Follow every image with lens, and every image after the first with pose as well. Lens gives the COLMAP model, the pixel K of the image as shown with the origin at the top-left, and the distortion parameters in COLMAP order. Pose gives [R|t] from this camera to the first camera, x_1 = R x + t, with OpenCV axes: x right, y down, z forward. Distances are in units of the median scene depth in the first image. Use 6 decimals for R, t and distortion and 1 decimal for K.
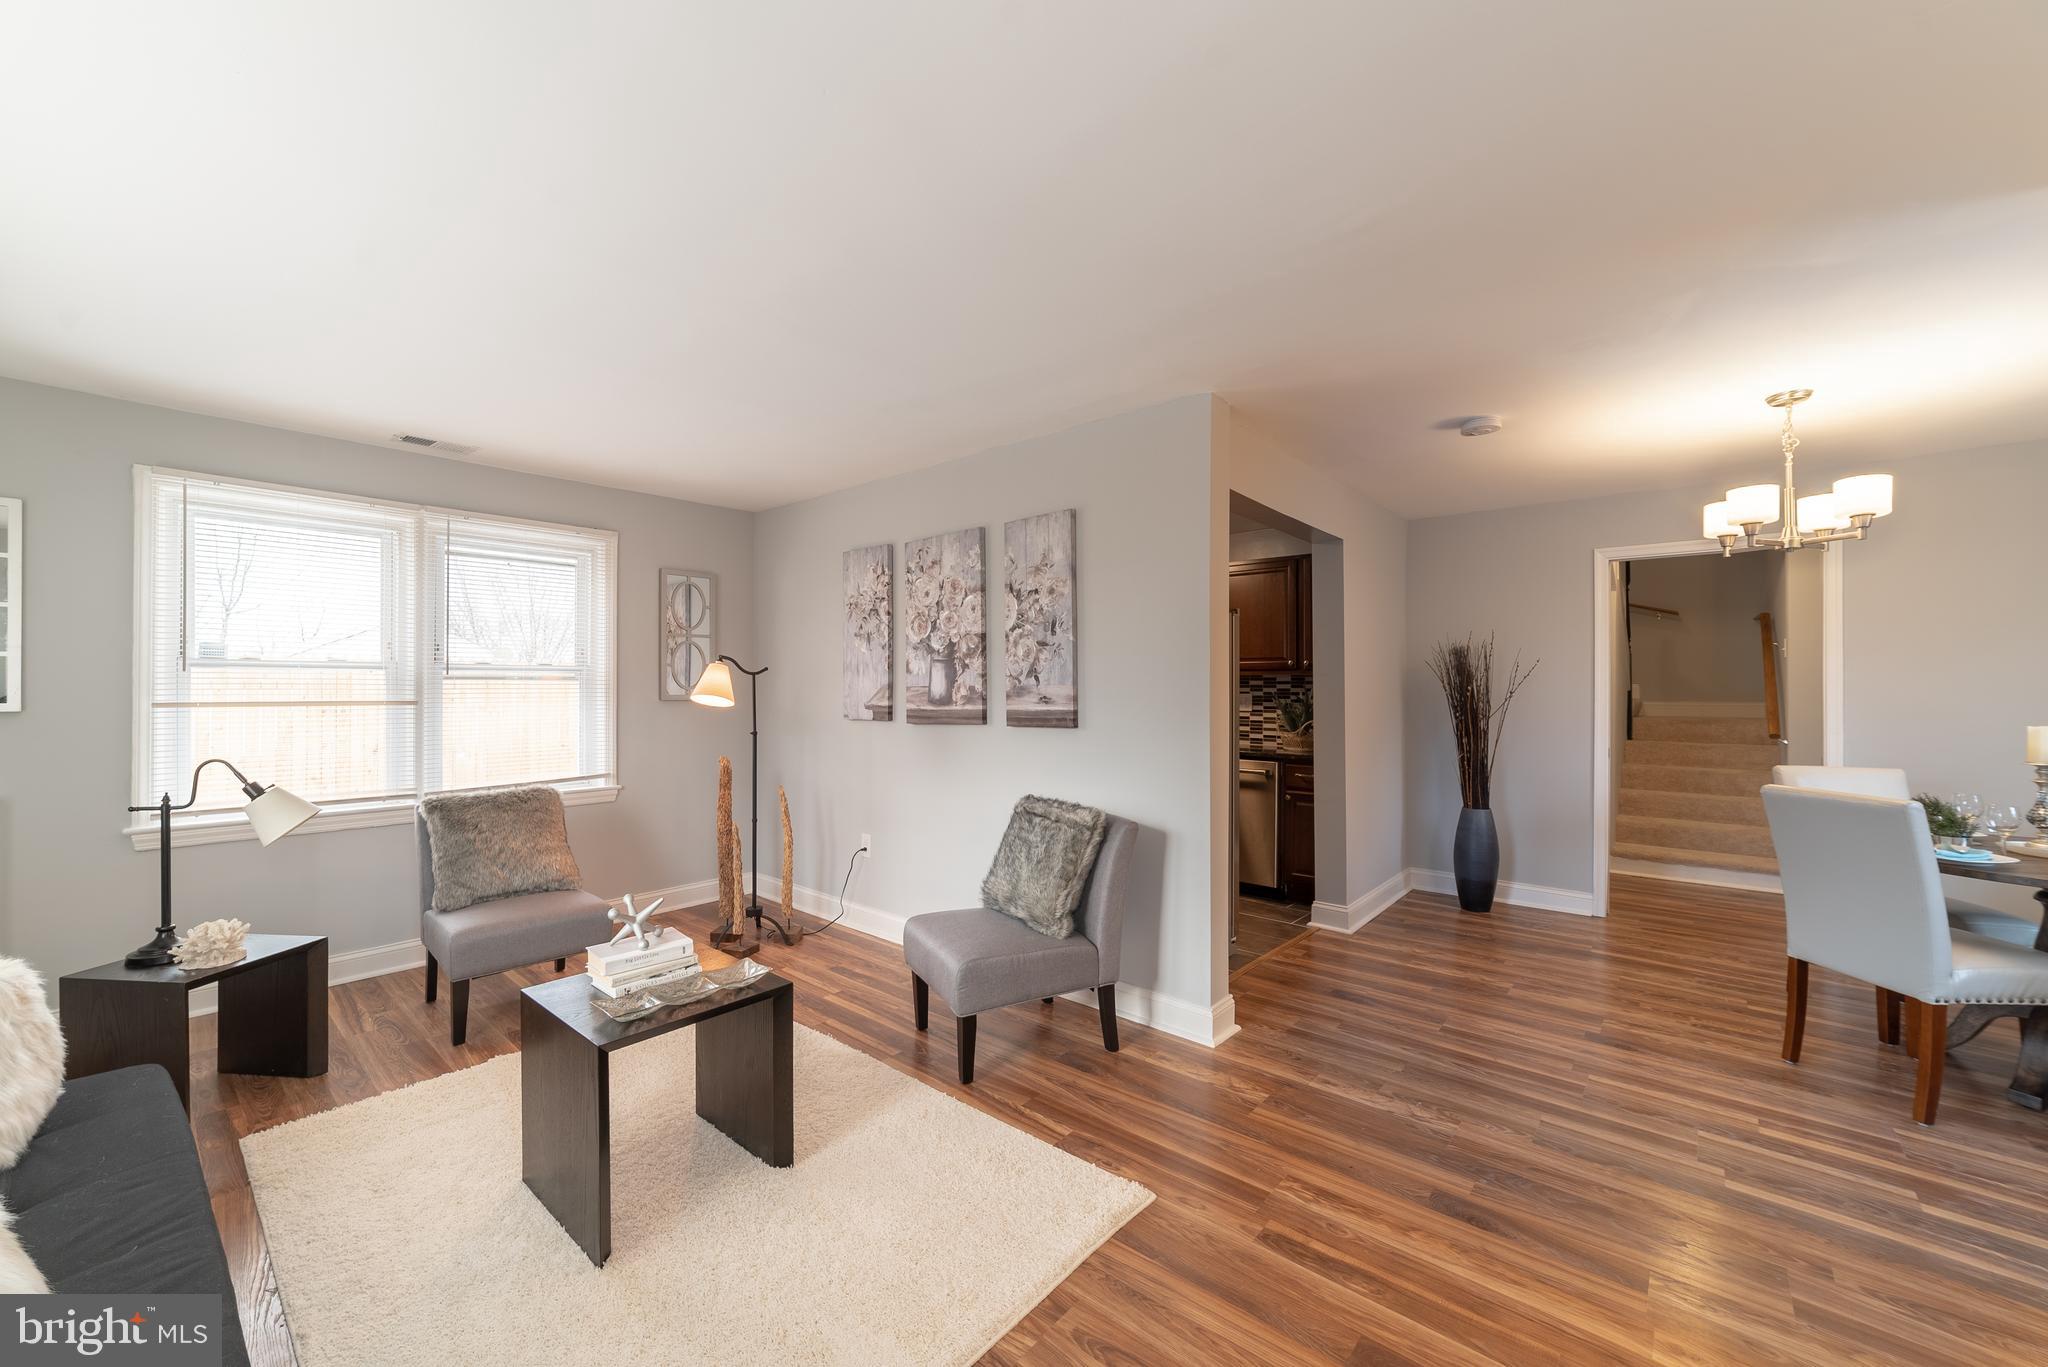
lens RADIAL K [[792.4, 0, 1011.9], [0, 792.4, 684.5], [0, 0, 1]] dist [-0.018360, 0.006159]
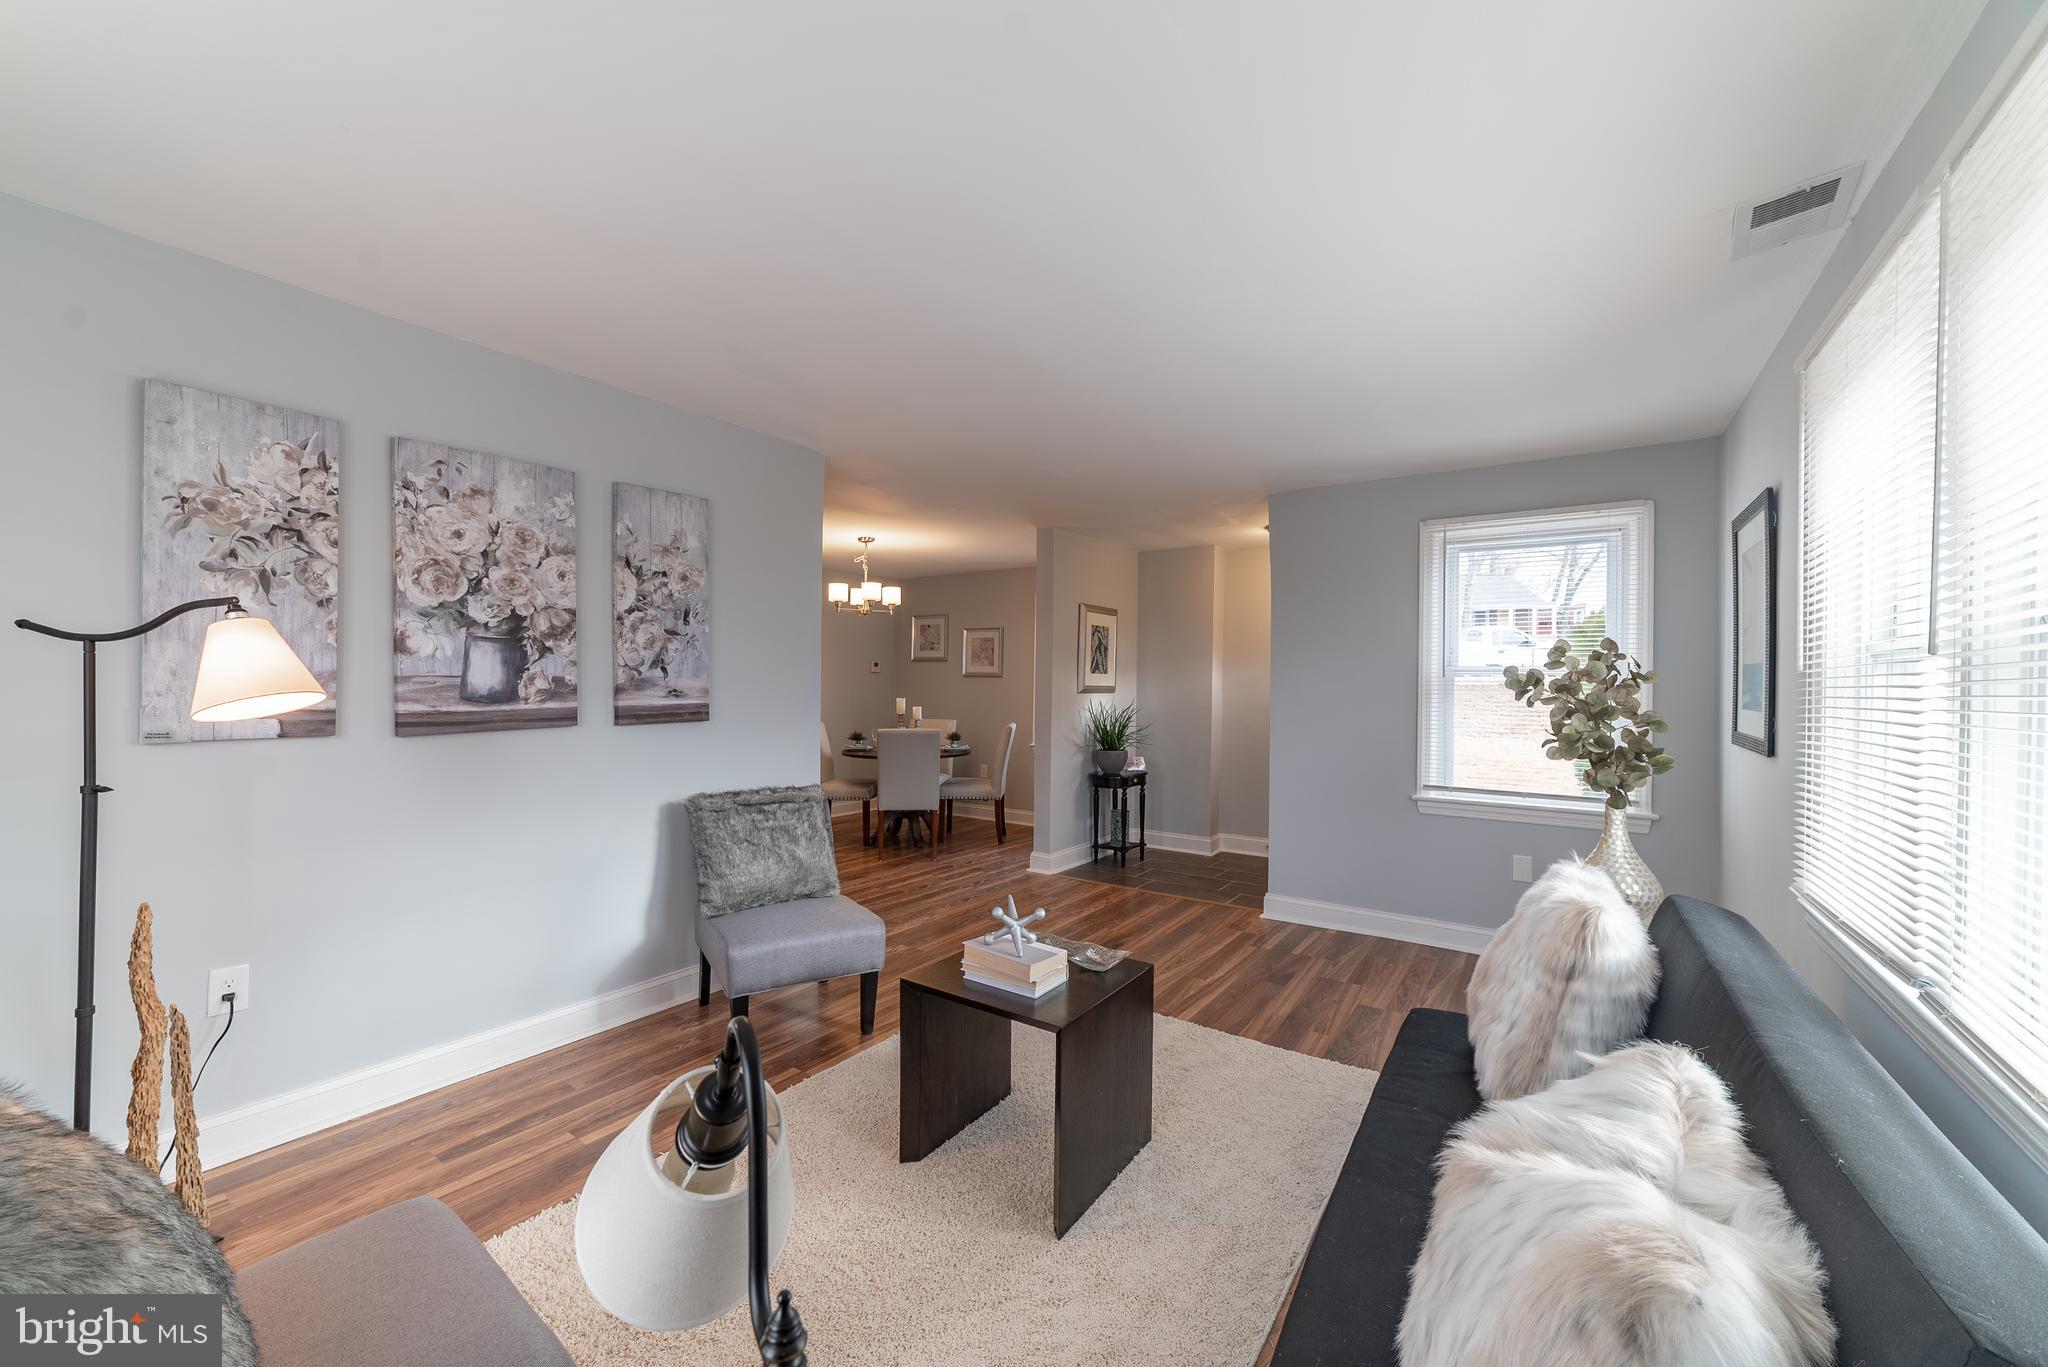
lens RADIAL K [[792.4, 0, 1011.9], [0, 792.4, 684.5], [0, 0, 1]] dist [-0.018360, 0.006159]
pose [[-0.105822, -0.003419, 0.994379, -0.864107], [-0.015575, 0.999877, 0.001781, 0.001113], [-0.994263, -0.015299, -0.105862, 0.662250]]
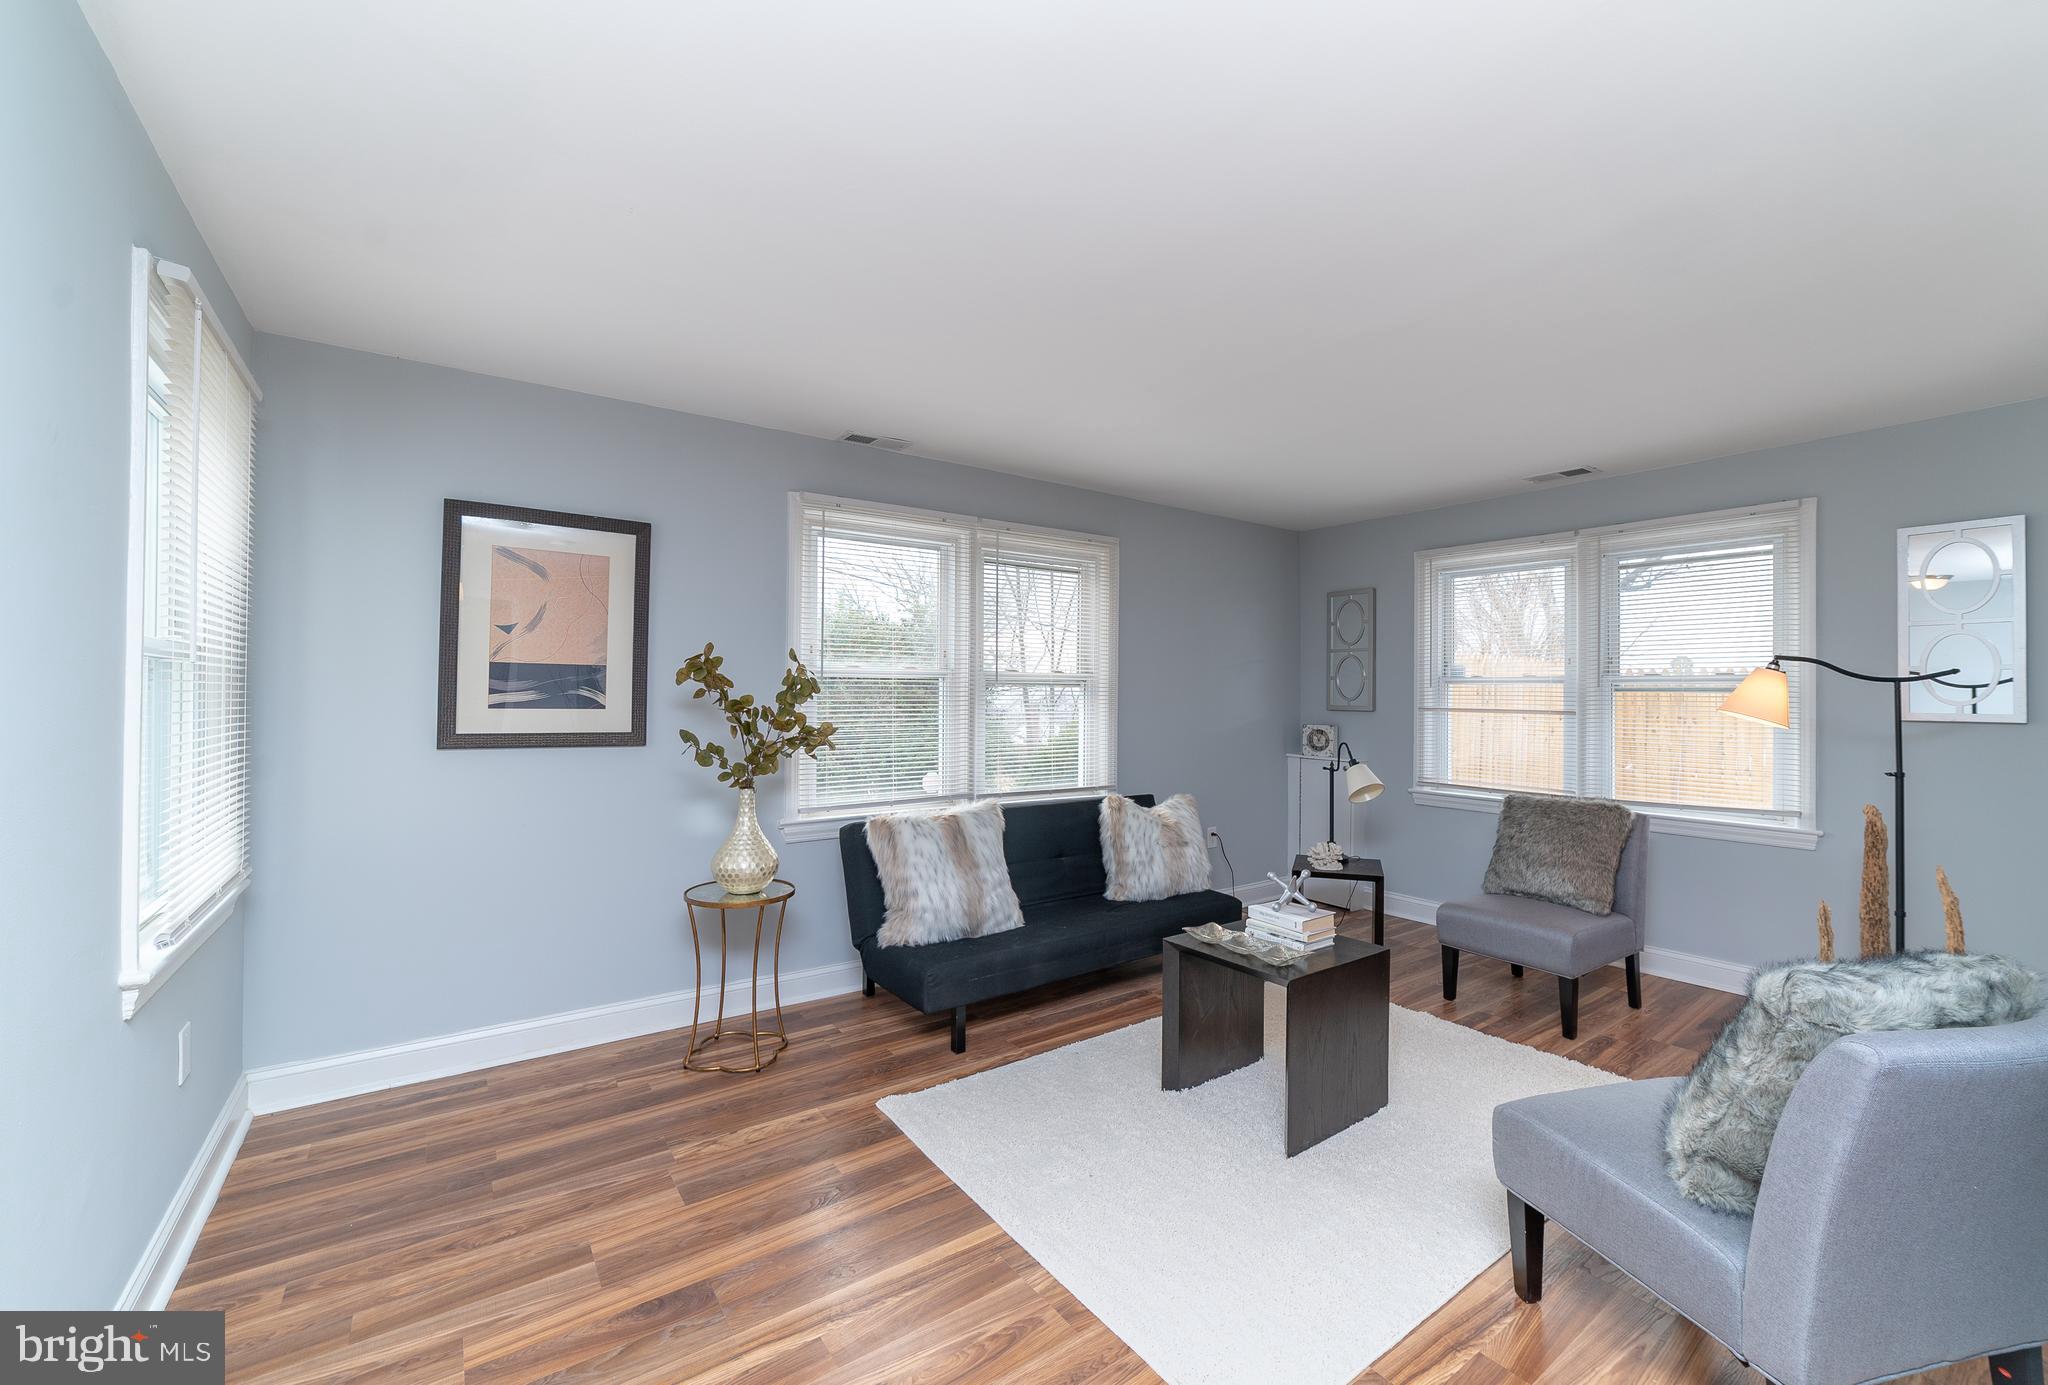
lens RADIAL K [[844.1, 0, 1092.1], [0, 844.1, 686.6], [0, 0, 1]] dist [-0.002701, -0.000204]
pose [[-0.183393, -0.009093, -0.982998, 0.512272], [-0.004934, 0.999953, -0.008329, -0.000628], [0.983027, 0.003322, -0.183430, 0.556894]]
